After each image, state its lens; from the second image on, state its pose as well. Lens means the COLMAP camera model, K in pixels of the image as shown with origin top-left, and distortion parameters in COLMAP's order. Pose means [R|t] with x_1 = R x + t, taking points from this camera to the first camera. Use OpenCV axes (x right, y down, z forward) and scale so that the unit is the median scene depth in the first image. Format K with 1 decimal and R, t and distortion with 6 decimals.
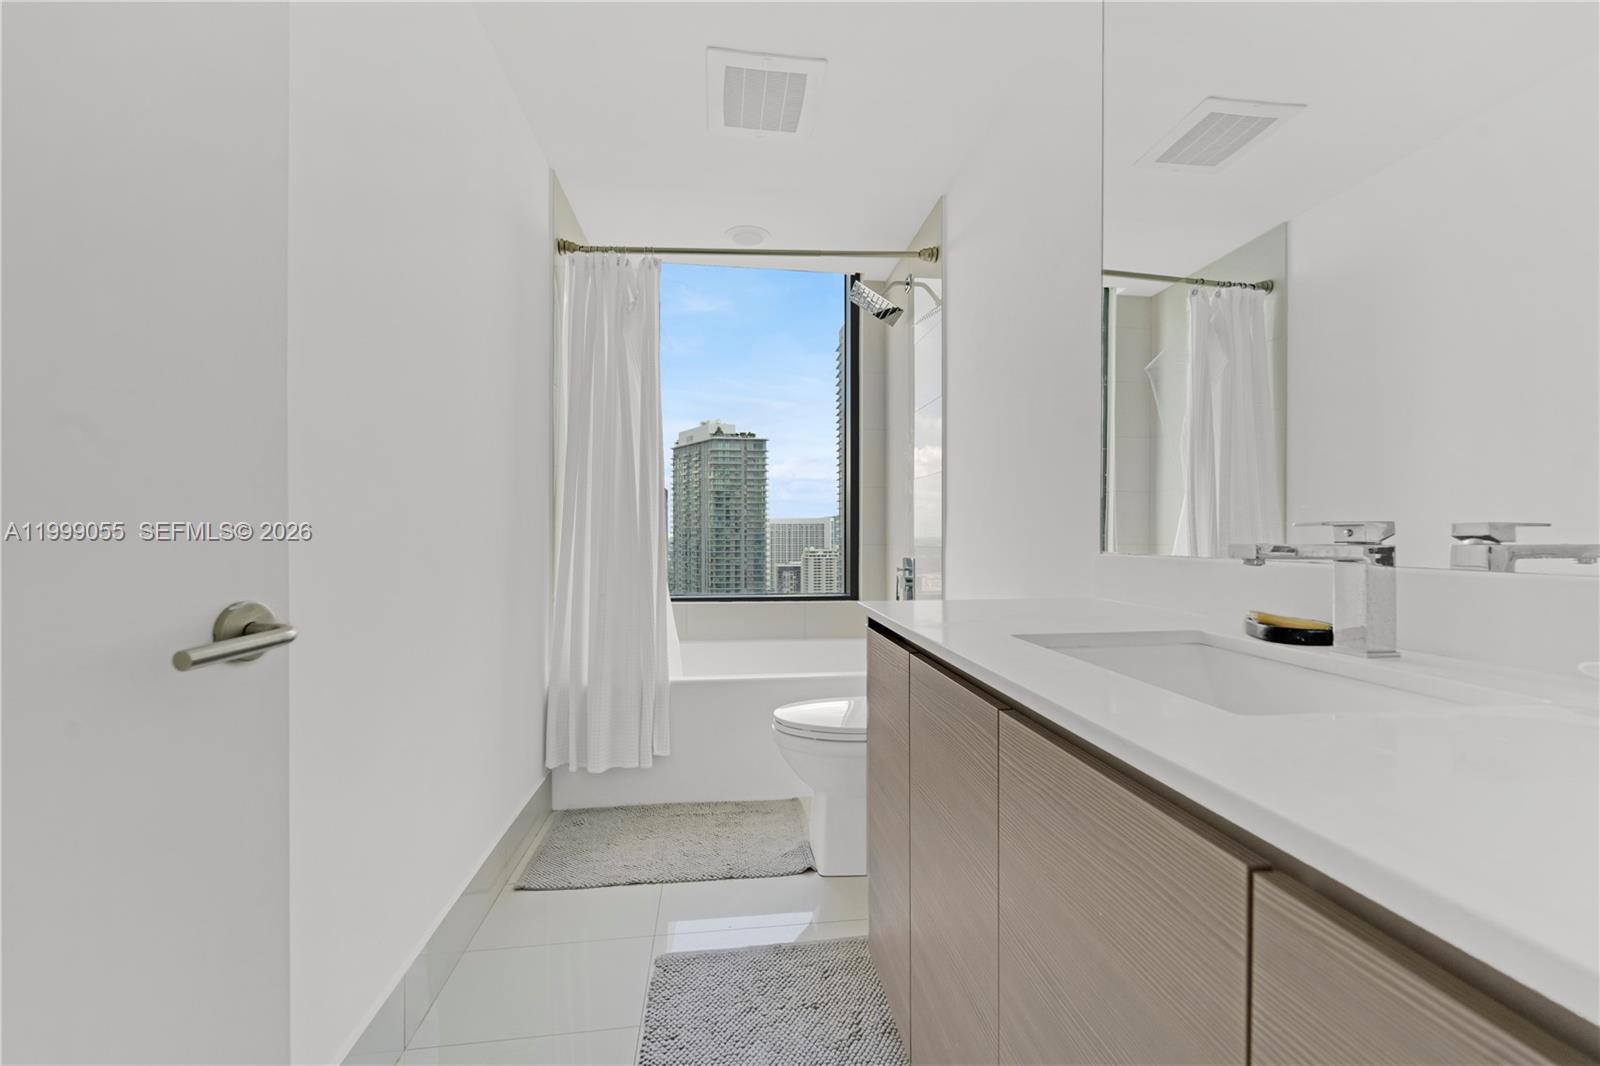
lens RADIAL K [[645.4, 0, 803.5], [0, 645.4, 533.4], [0, 0, 1]] dist [-0.000923, -0.001019]
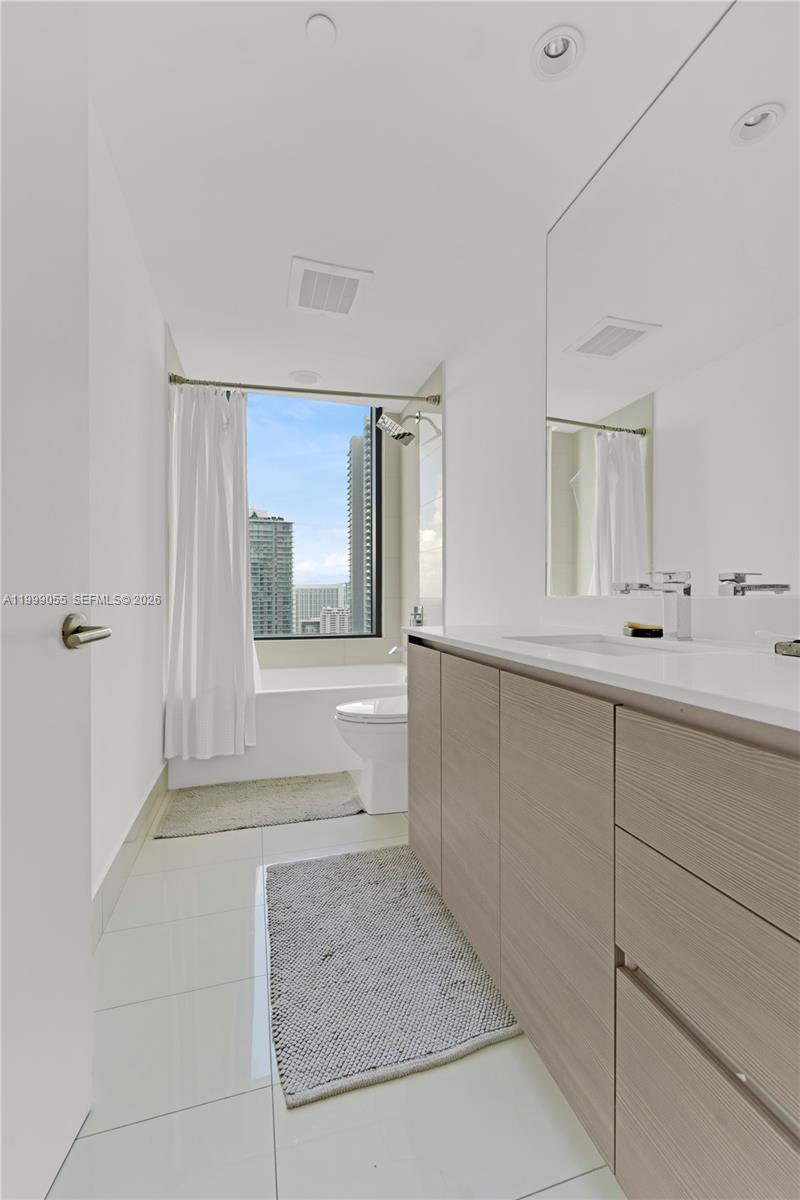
lens RADIAL K [[493.7, 0, 401.1], [0, 493.7, 597.5], [0, 0, 1]] dist [-0.000320, 0.000007]
pose [[0.987336, -0.004002, 0.158590, -0.056252], [0.003486, 0.999988, 0.003532, 0.015159], [-0.158602, -0.002935, 0.987338, -0.100551]]
